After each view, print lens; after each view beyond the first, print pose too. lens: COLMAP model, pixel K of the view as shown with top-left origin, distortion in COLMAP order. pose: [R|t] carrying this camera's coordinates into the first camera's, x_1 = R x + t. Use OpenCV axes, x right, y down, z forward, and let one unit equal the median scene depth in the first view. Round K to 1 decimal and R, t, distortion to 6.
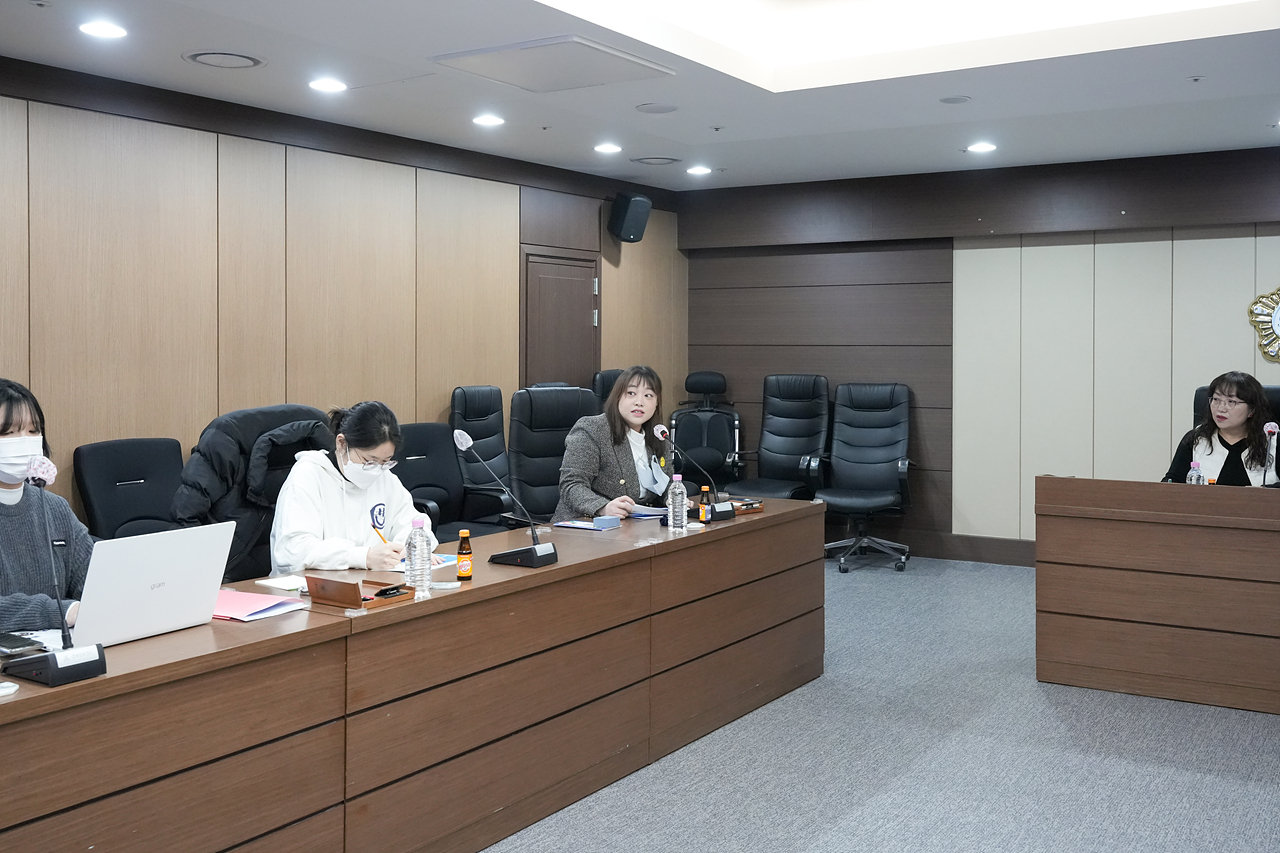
lens RADIAL K [[1275.5, 0, 625.8], [0, 1275.5, 391.7], [0, 0, 1]] dist [0.005572, 0.000000]
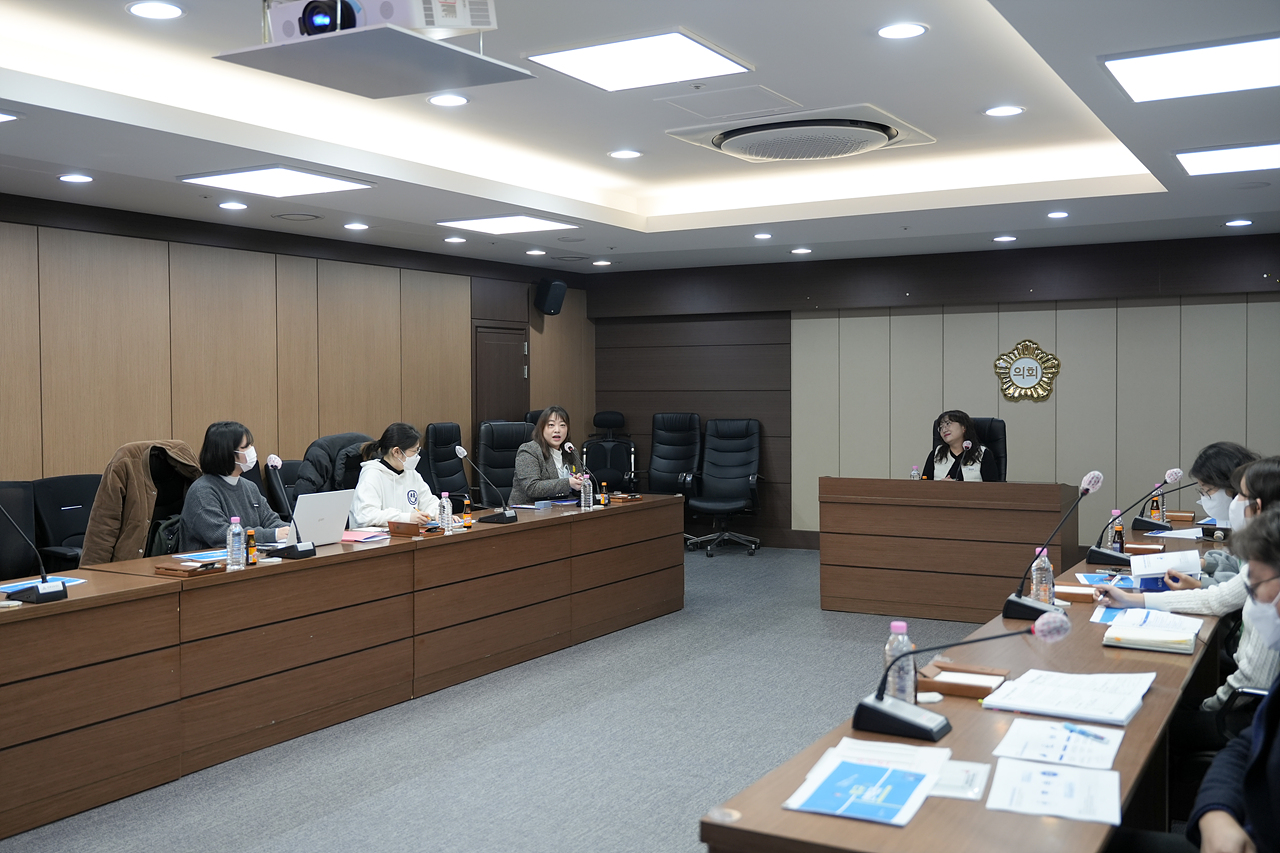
lens RADIAL K [[1277.1, 0, 618.9], [0, 1277.1, 400.2], [0, 0, 1]] dist [0.279169, 0.000000]
pose [[0.997949, -0.008142, 0.063492, -0.012630], [0.009733, 0.999645, -0.024783, 0.006722], [-0.063268, 0.025350, 0.997675, -0.372736]]
